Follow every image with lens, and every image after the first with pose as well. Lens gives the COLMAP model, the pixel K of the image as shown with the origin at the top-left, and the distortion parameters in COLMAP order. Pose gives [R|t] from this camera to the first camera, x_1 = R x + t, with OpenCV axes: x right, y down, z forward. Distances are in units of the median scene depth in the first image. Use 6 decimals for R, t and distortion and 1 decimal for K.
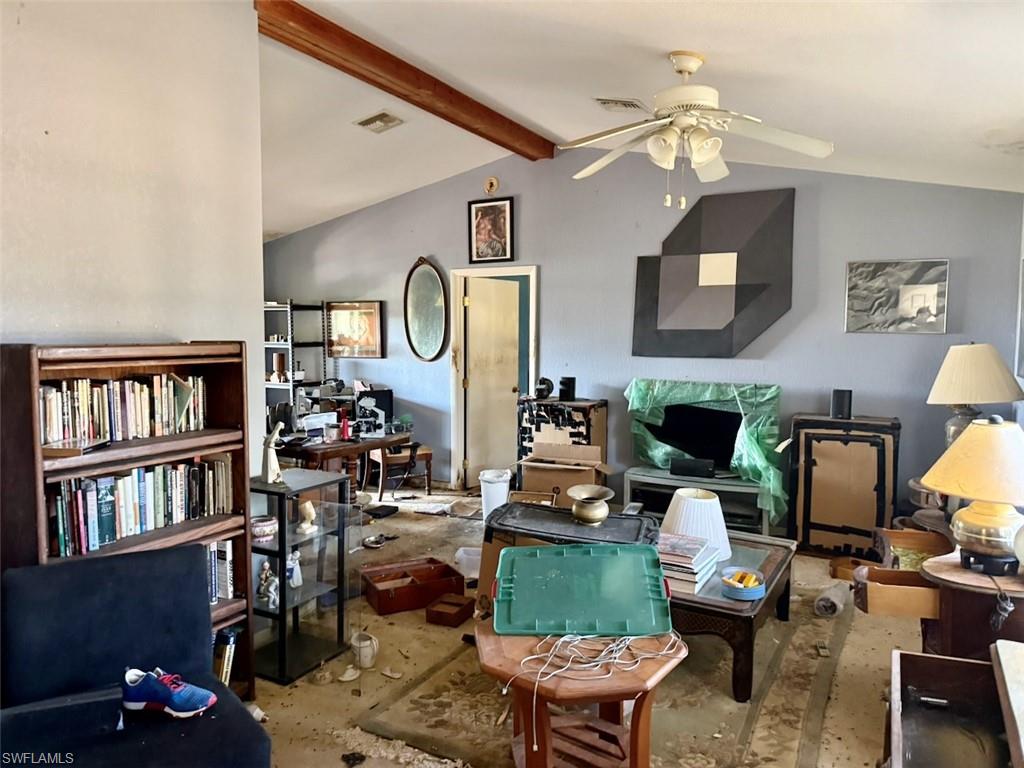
lens RADIAL K [[717.7, 0, 510.4], [0, 717.7, 390.4], [0, 0, 1]] dist [0.118974, -0.000354]
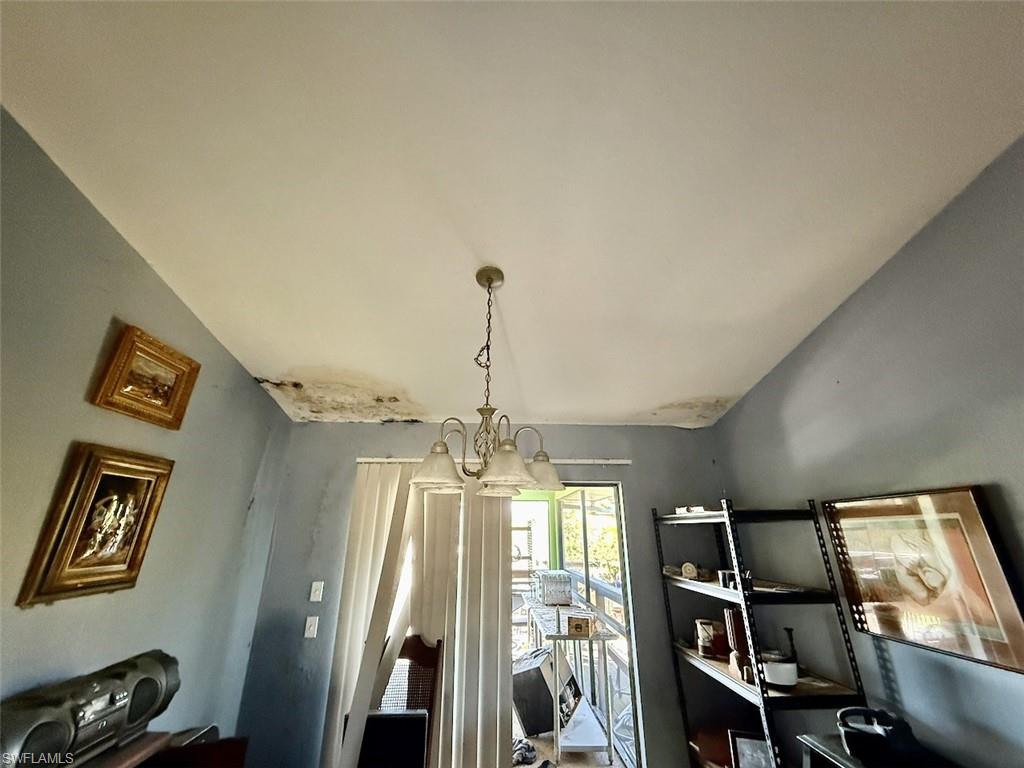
lens RADIAL K [[407.6, 0, 509.2], [0, 407.6, 383.0], [0, 0, 1]] dist [0.001708, -0.000448]
pose [[0.515548, -0.299493, -0.802816, -0.144733], [-0.072987, 0.918173, -0.389398, -0.089625], [0.853747, 0.259348, 0.451503, 0.831661]]
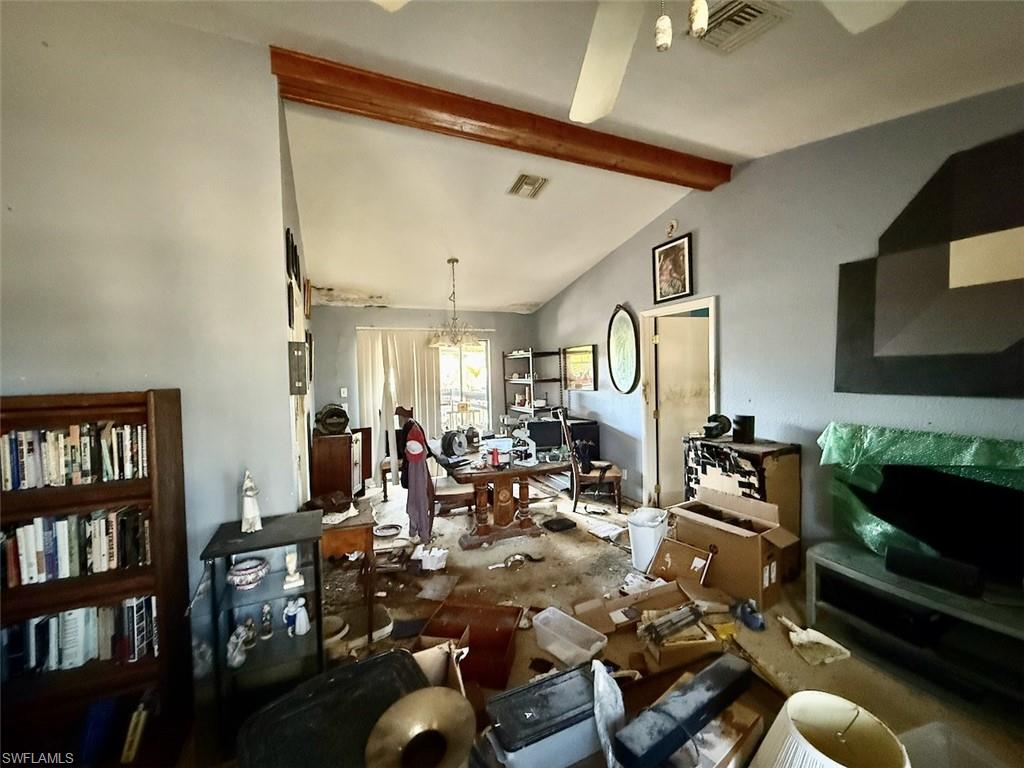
lens RADIAL K [[407.6, 0, 508.5], [0, 407.6, 386.6], [0, 0, 1]] dist [0.001708, -0.000448]
pose [[0.792230, -0.002671, -0.610217, 0.155158], [-0.021252, 0.999263, -0.031966, -0.031321], [0.609853, 0.038293, 0.791589, 0.424607]]
